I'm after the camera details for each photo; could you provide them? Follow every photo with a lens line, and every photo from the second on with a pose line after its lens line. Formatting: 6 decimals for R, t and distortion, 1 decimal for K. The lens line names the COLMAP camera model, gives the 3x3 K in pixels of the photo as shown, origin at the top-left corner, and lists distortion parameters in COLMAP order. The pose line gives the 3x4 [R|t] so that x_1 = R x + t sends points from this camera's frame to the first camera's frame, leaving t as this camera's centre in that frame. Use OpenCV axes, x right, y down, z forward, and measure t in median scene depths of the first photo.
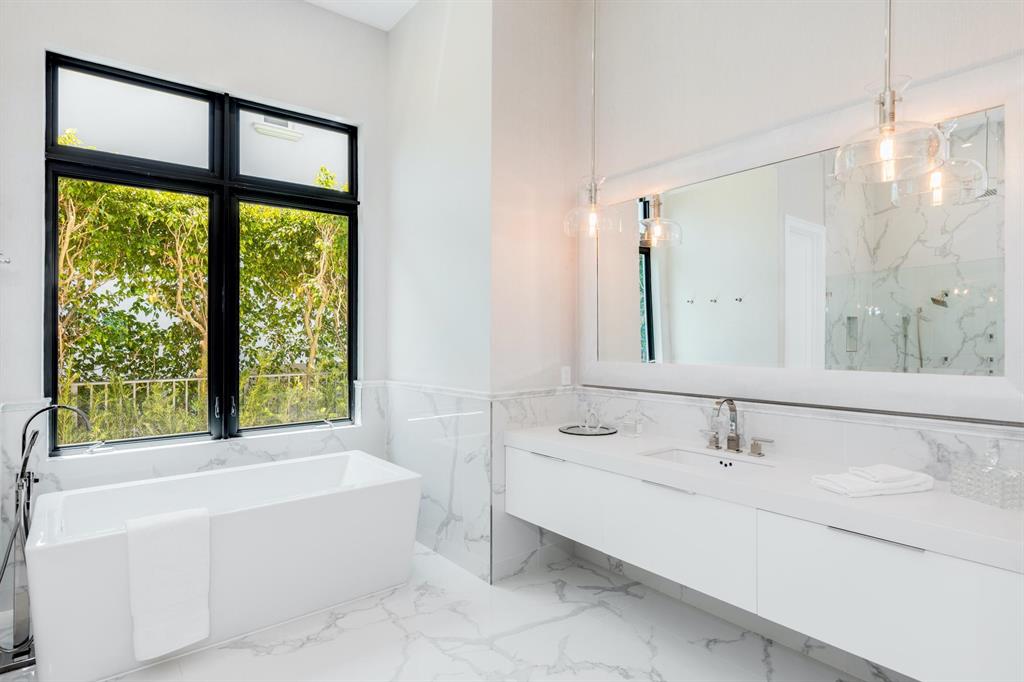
lens RADIAL K [[537.0, 0, 517.4], [0, 537.0, 336.0], [0, 0, 1]] dist [0.000121, -0.000480]
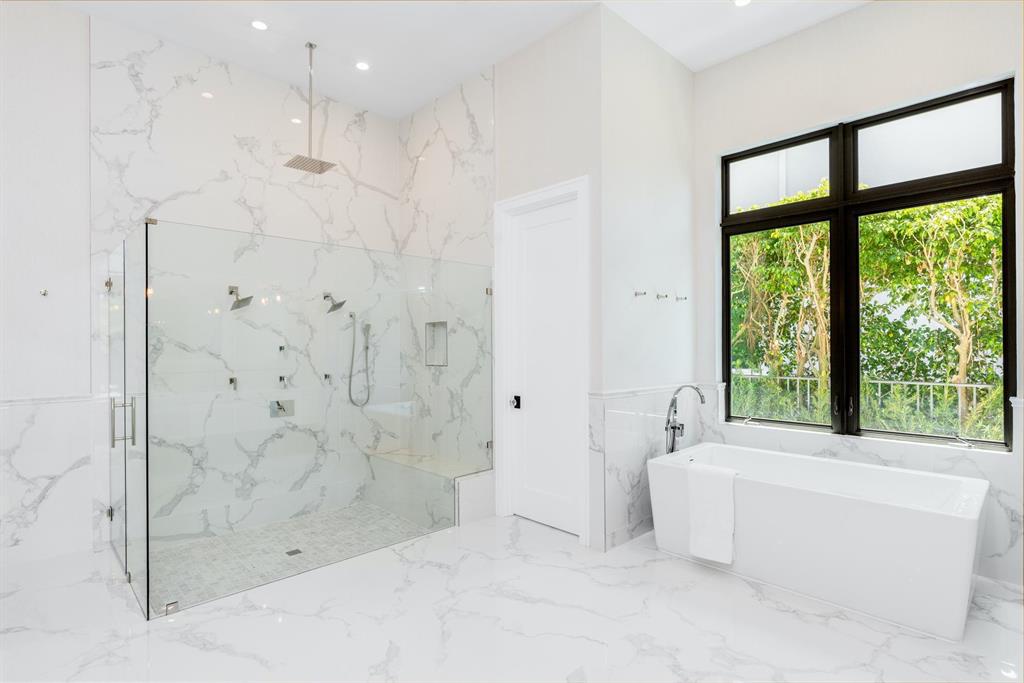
lens RADIAL K [[512.9, 0, 519.0], [0, 512.9, 347.6], [0, 0, 1]] dist [-0.002892, 0.000676]
pose [[0.100033, 0.010164, -0.994932, 0.453549], [0.007635, 0.999911, 0.010982, -0.005314], [0.994955, -0.008695, 0.099946, 0.234058]]
